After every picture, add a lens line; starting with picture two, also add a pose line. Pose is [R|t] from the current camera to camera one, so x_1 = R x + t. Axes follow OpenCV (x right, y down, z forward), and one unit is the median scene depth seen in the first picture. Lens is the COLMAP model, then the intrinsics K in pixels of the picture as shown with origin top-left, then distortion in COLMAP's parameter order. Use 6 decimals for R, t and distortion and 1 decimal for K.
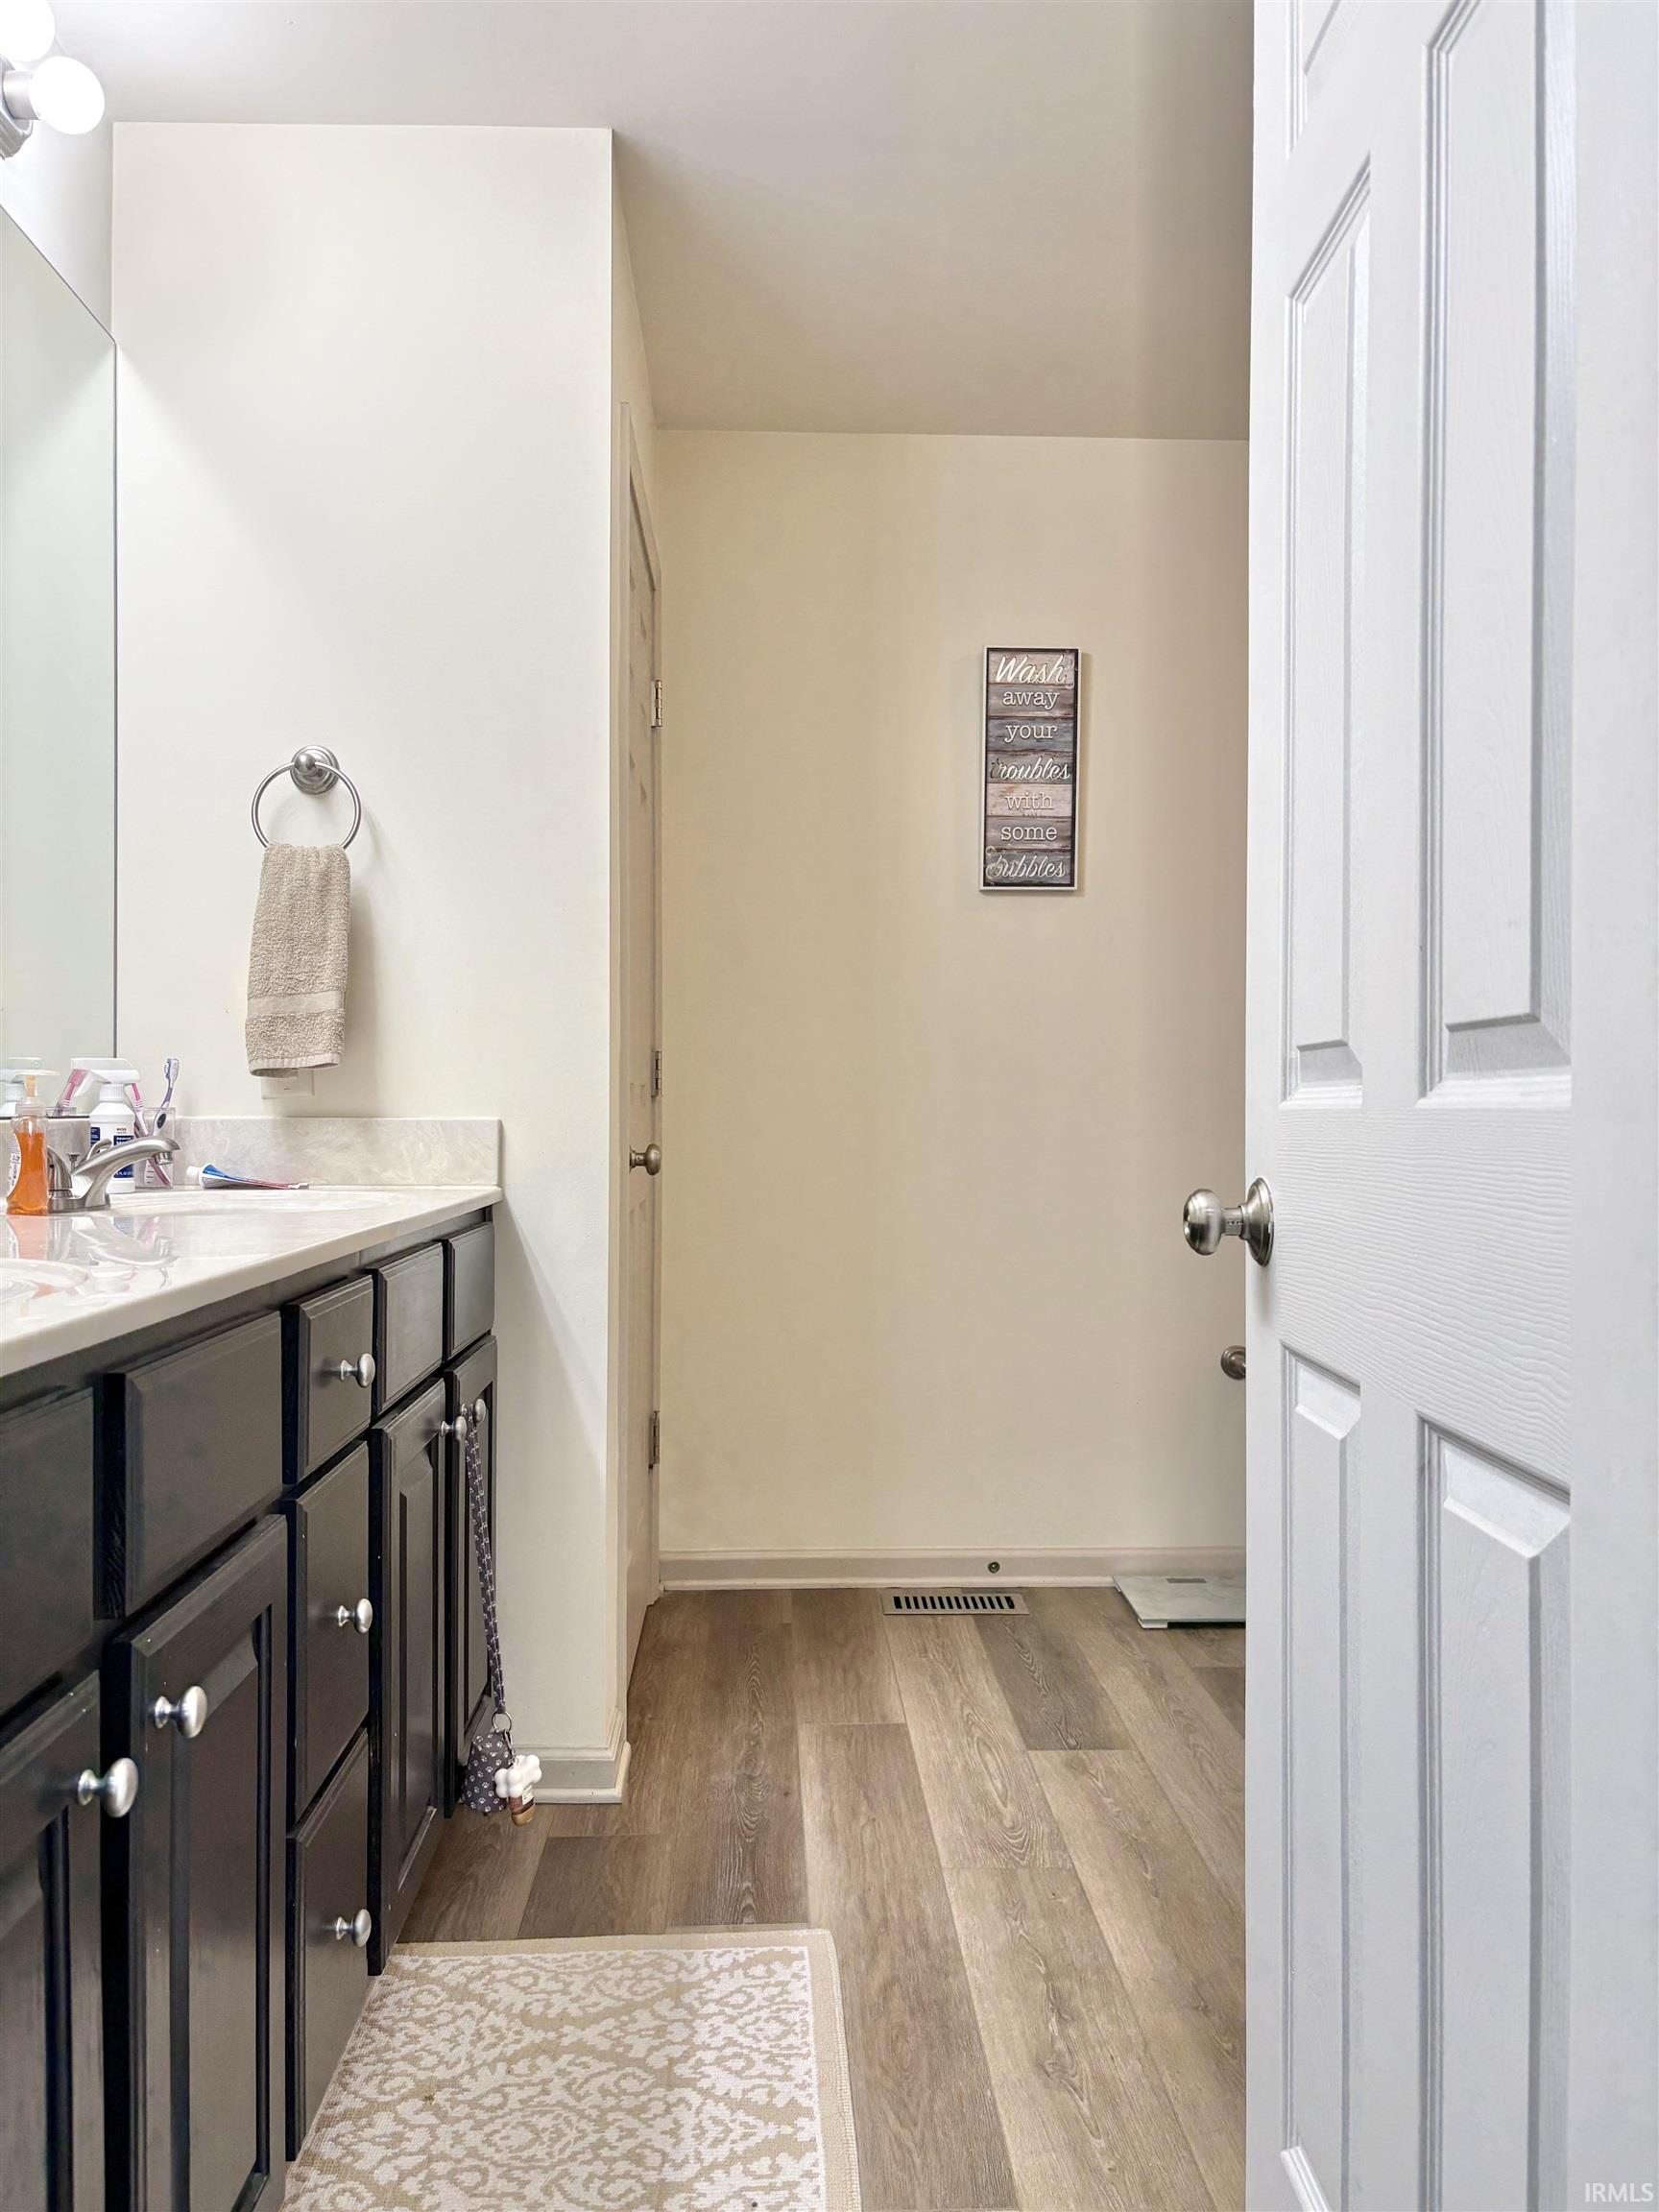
lens RADIAL K [[1673.3, 0, 822.7], [0, 1673.3, 1138.2], [0, 0, 1]] dist [0.043788, -0.057229]
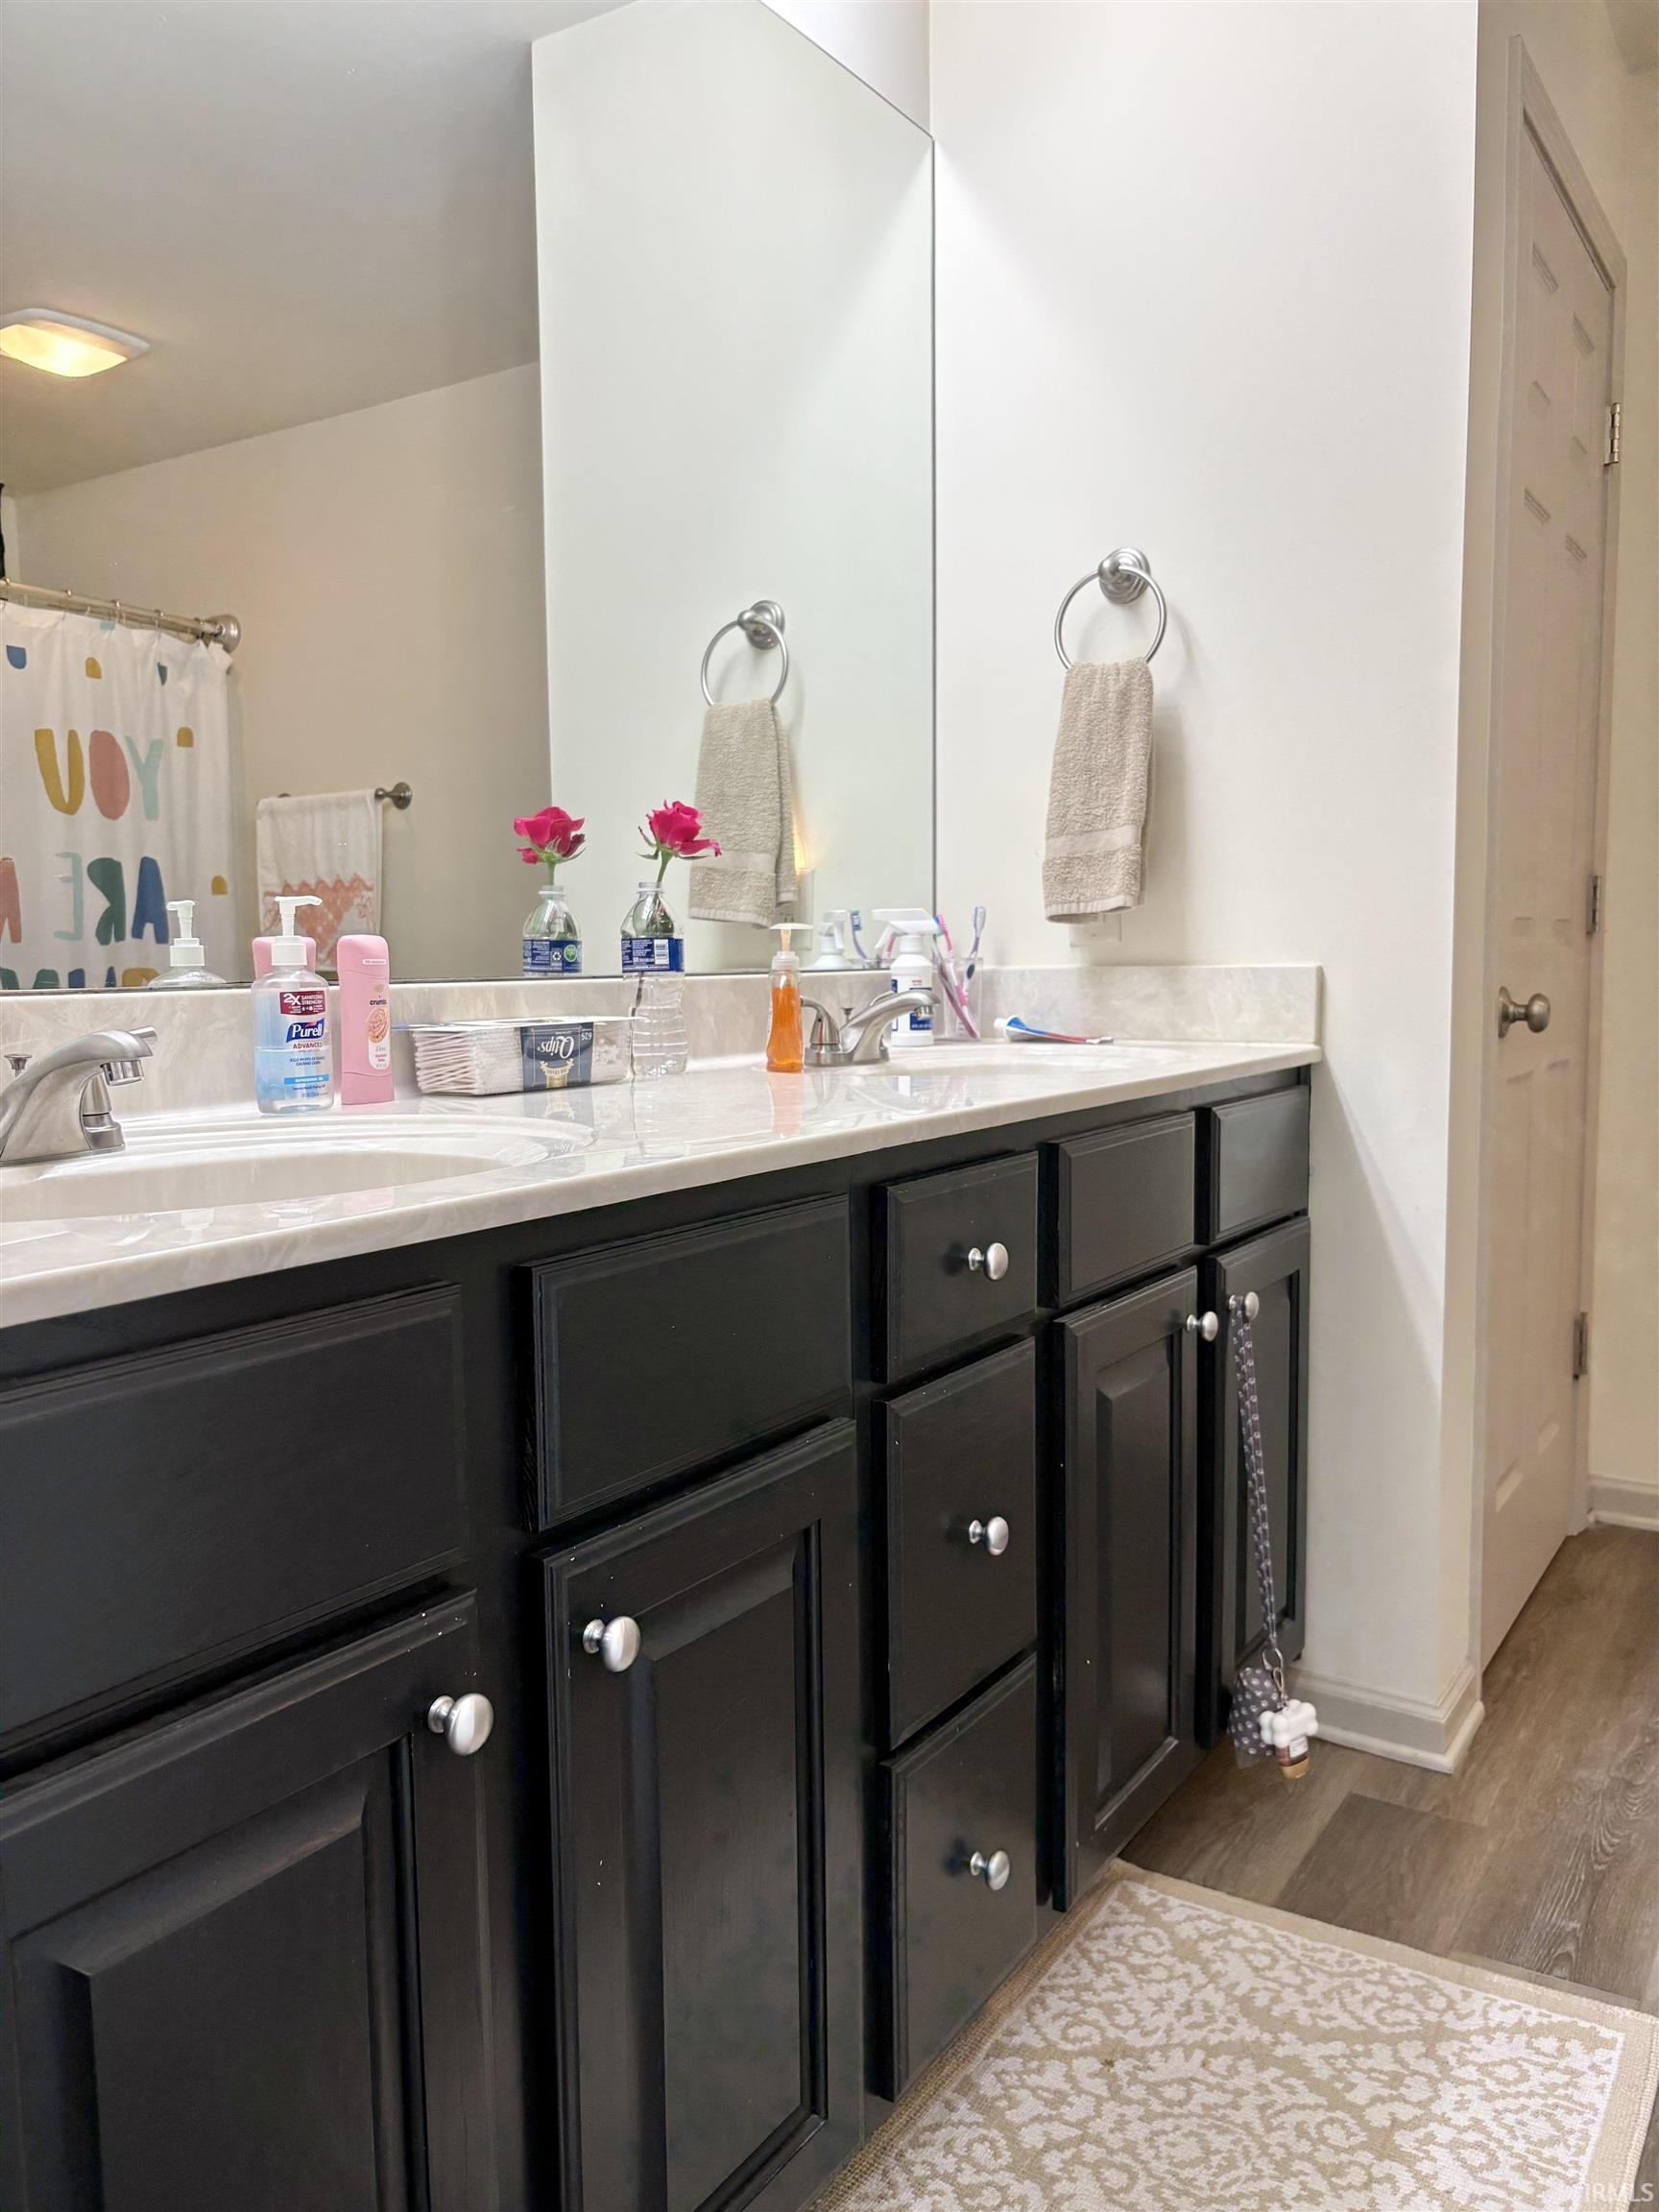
lens RADIAL K [[1673.3, 0, 835.0], [0, 1673.3, 1127.4], [0, 0, 1]] dist [0.043788, -0.057229]
pose [[0.818861, 0.048758, -0.571917, 0.116818], [0.003040, 0.996003, 0.089266, -0.007854], [0.573984, -0.074835, 0.815440, 0.186472]]
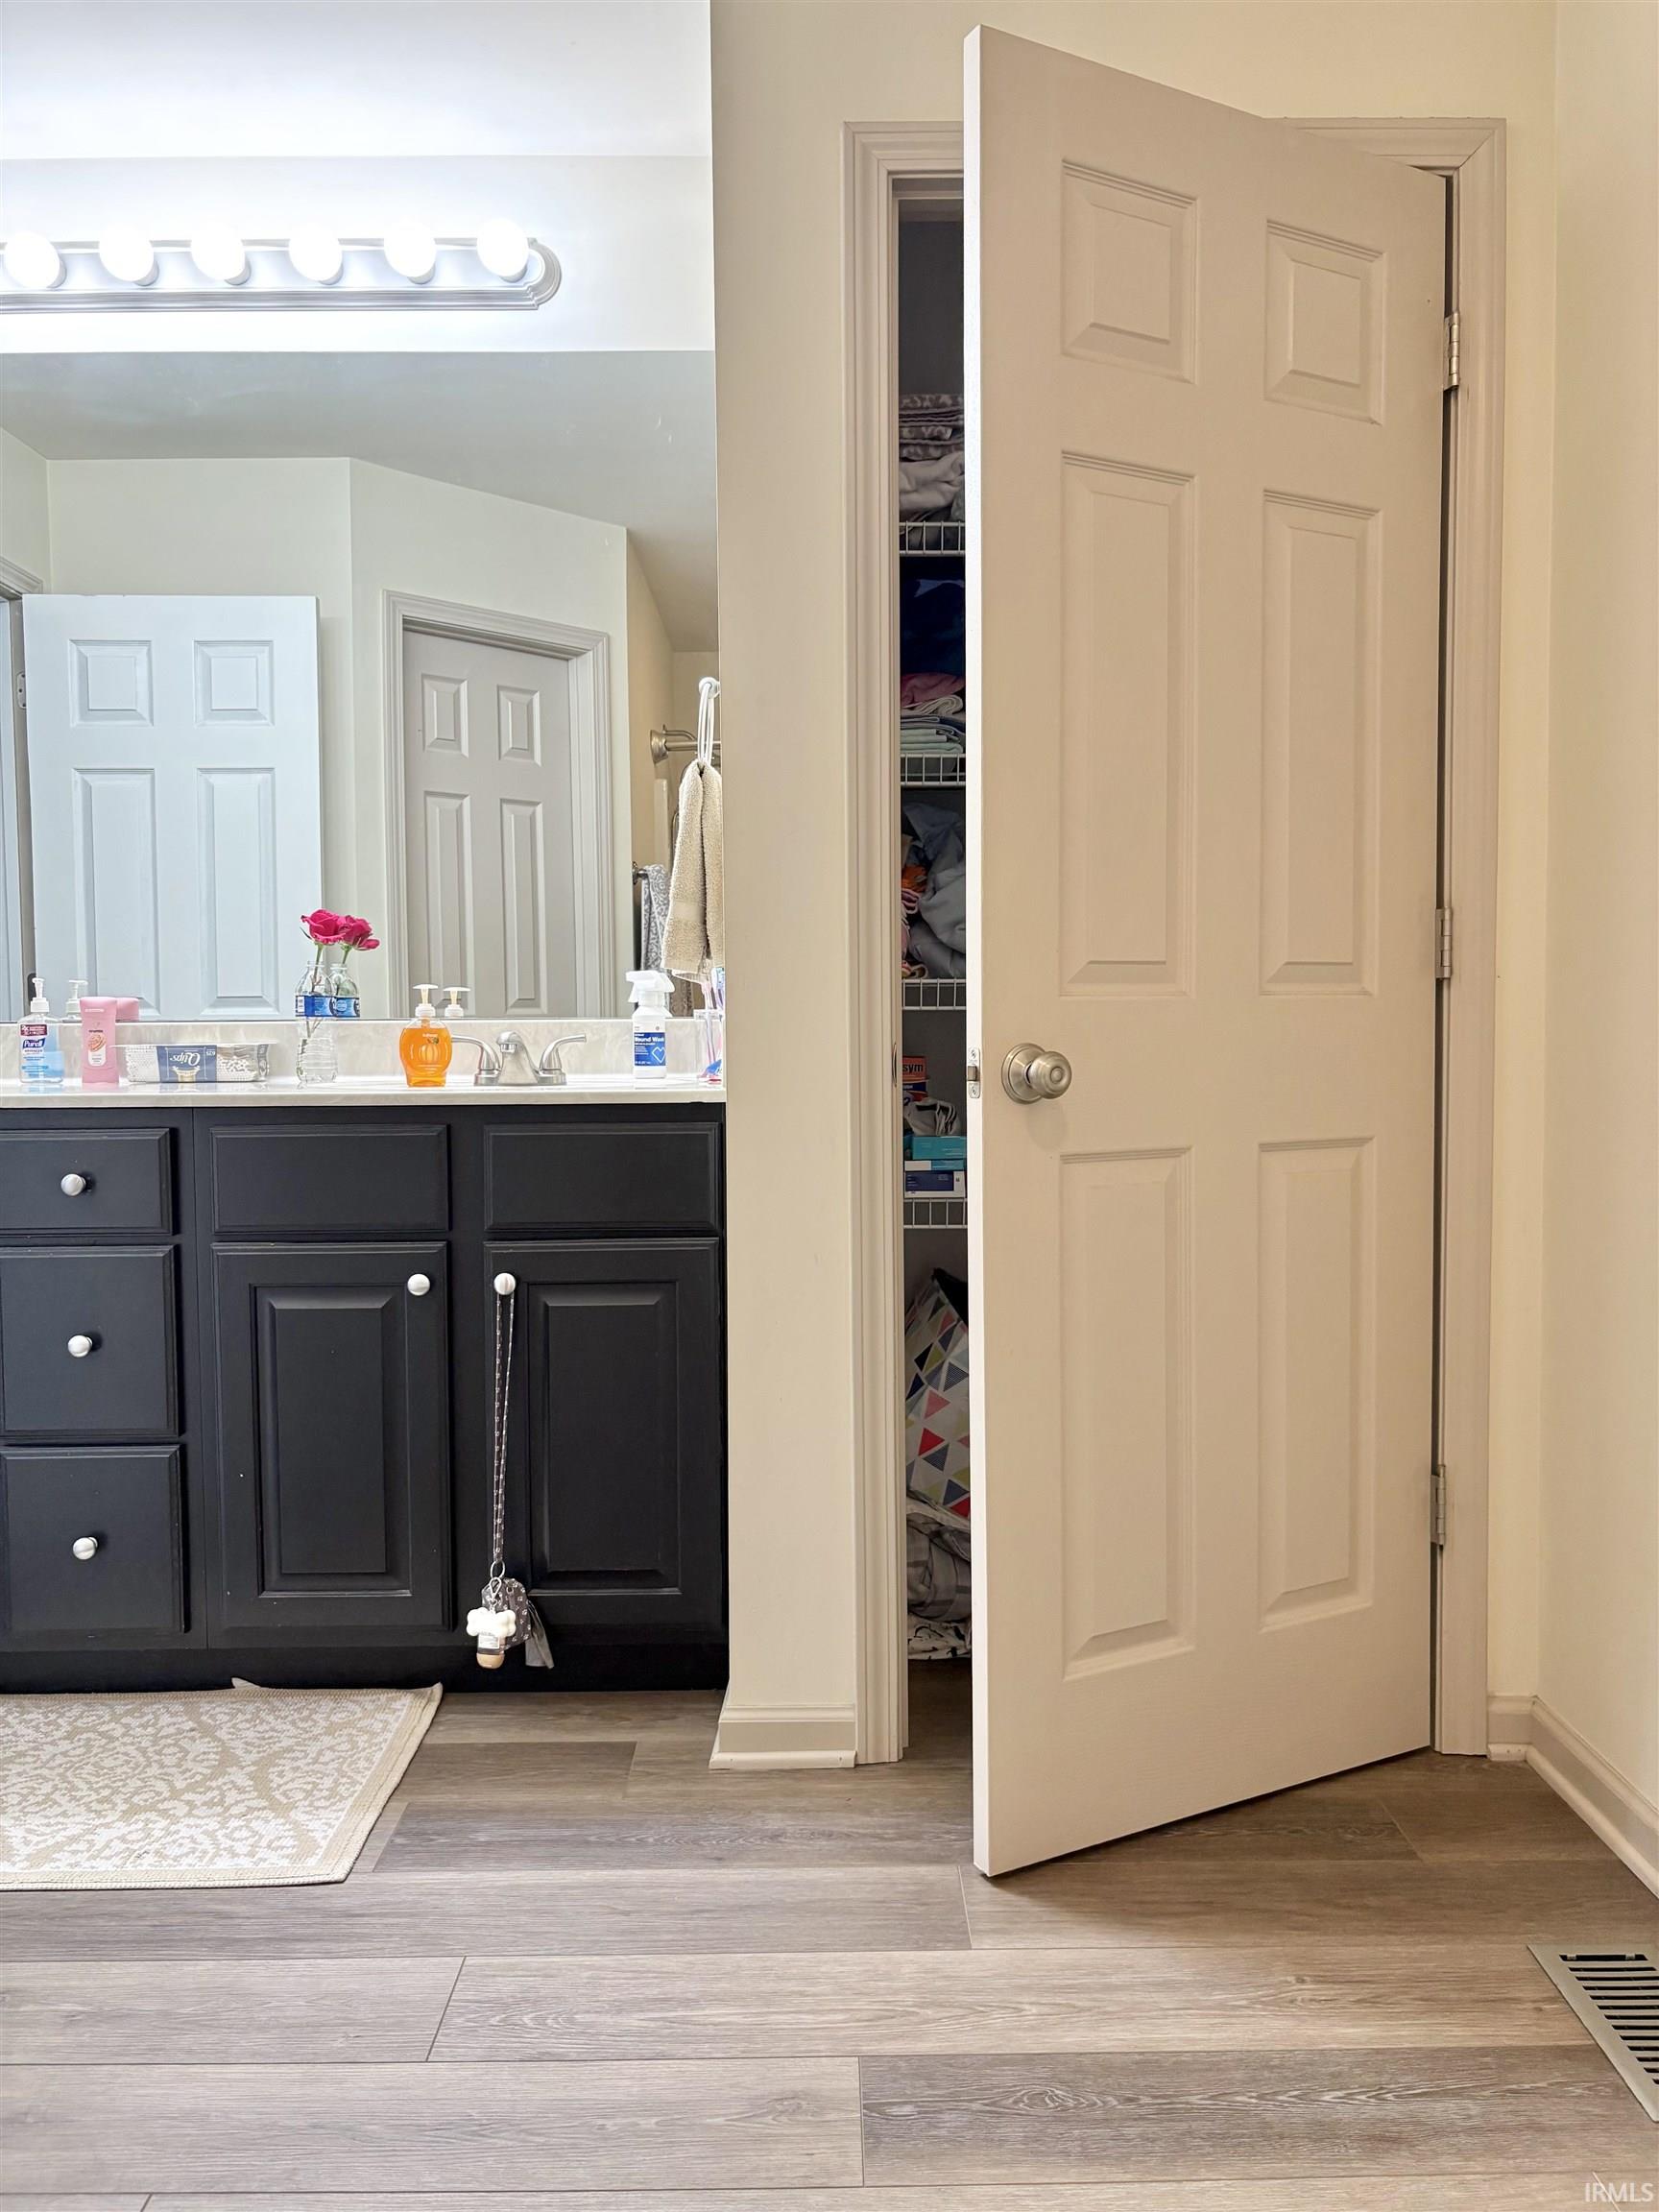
lens RADIAL K [[1673.3, 0, 841.8], [0, 1673.3, 1117.3], [0, 0, 1]] dist [0.043788, -0.057229]
pose [[-0.020470, 0.062189, -0.997854, 0.935657], [-0.008025, 0.998021, 0.062365, -0.018437], [0.999758, 0.009284, -0.019930, 1.320483]]
